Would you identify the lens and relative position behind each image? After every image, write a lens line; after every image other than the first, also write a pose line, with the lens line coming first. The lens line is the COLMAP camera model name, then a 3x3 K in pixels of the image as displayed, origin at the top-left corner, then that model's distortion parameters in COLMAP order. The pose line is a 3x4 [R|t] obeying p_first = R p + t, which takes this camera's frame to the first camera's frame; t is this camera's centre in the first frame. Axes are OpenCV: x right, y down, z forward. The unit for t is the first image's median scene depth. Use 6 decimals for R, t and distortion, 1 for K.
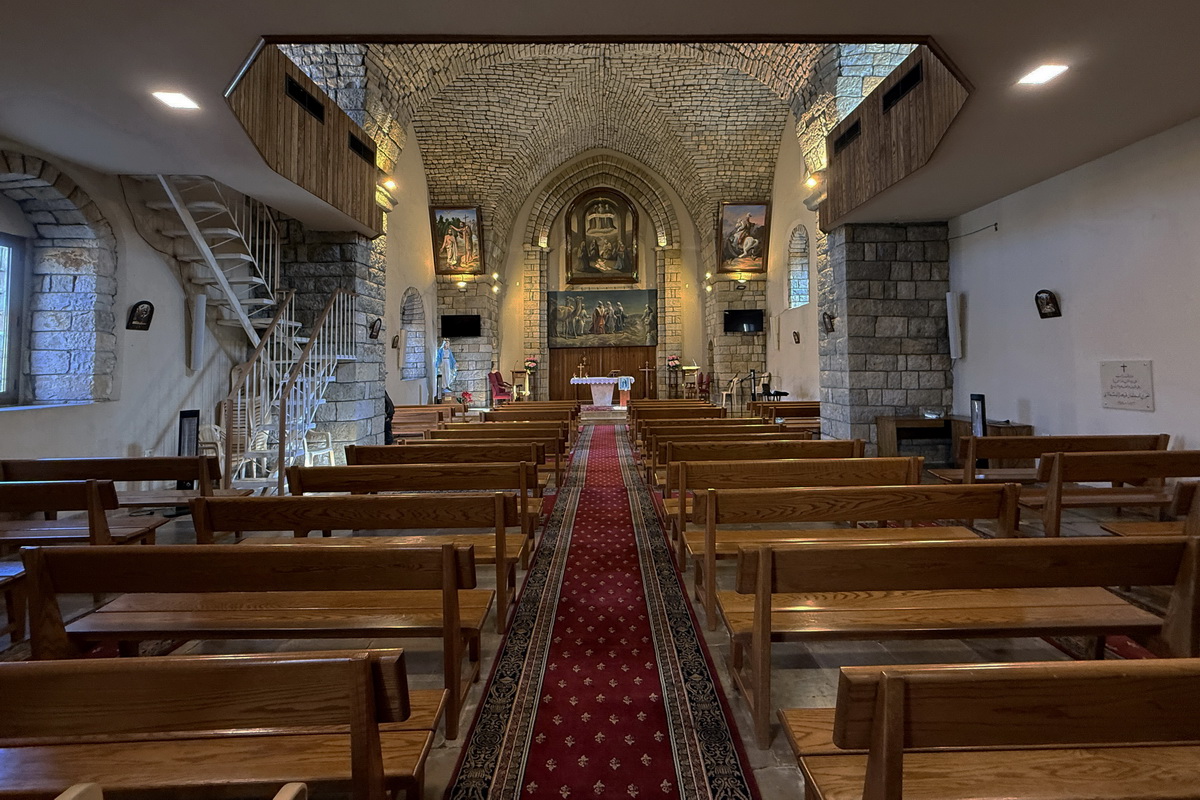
lens RADIAL K [[571.7, 0, 576.1], [0, 571.7, 412.9], [0, 0, 1]] dist [-0.000816, 0.000417]
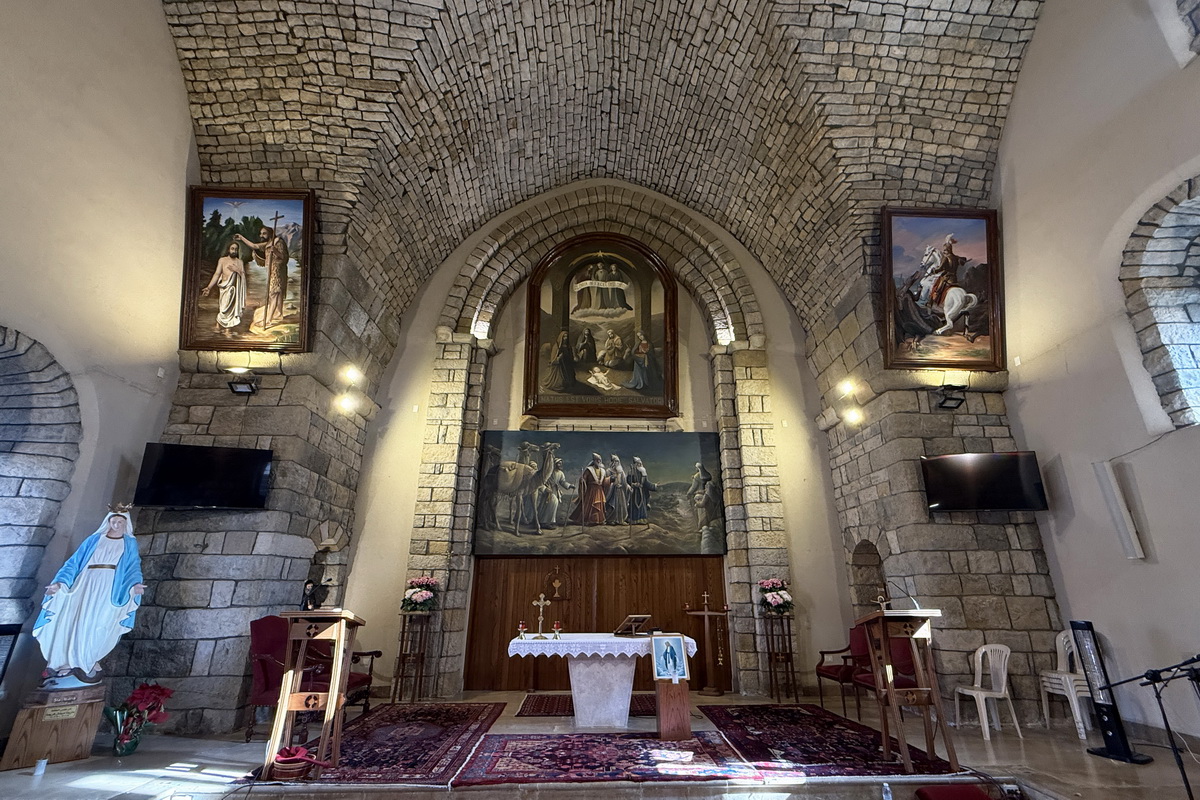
lens RADIAL K [[530.7, 0, 606.3], [0, 530.7, 421.3], [0, 0, 1]] dist [-0.000654, 0.000818]
pose [[0.996402, 0.040252, 0.074583, 0.018903], [-0.007716, 0.919448, -0.393135, -0.055845], [-0.084400, 0.391145, 0.916451, 0.645824]]
